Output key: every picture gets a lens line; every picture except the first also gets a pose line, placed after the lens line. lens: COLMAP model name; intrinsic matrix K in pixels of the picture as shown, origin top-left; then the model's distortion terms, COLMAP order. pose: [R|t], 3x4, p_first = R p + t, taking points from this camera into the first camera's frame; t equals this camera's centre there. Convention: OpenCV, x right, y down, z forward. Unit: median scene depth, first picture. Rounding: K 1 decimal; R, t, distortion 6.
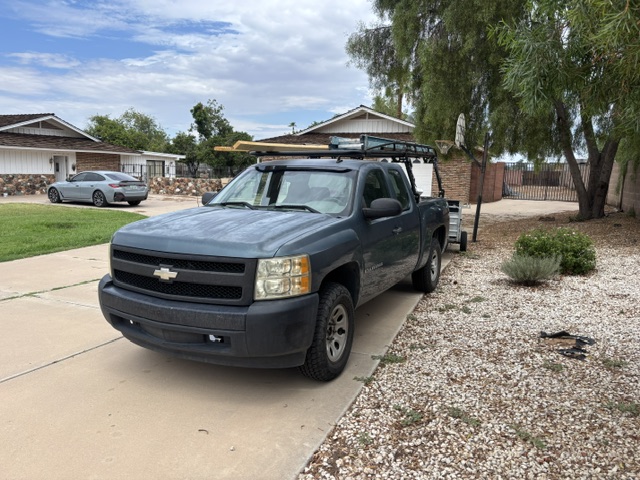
lens RADIAL K [[504.8, 0, 320.0], [0, 504.8, 240.0], [0, 0, 1]] dist [0.000081, 0.003354]
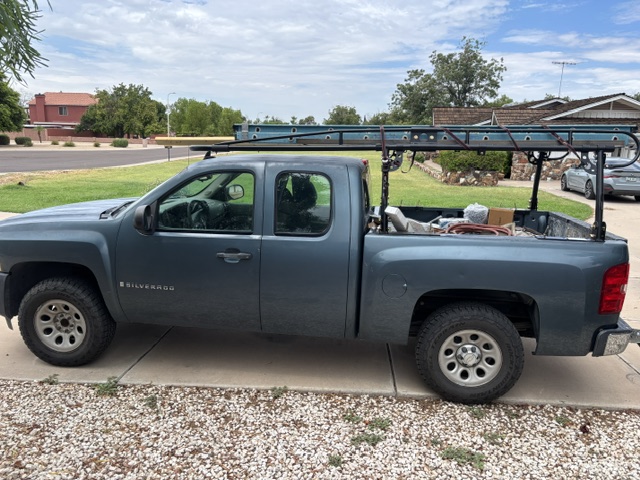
lens RADIAL K [[504.8, 0, 320.0], [0, 504.8, 240.0], [0, 0, 1]] dist [0.000081, 0.003354]
pose [[0.271129, 0.172042, -0.947043, 0.678760], [-0.138245, 0.980656, 0.138570, -0.123584], [0.952564, 0.093354, 0.289668, 0.712592]]
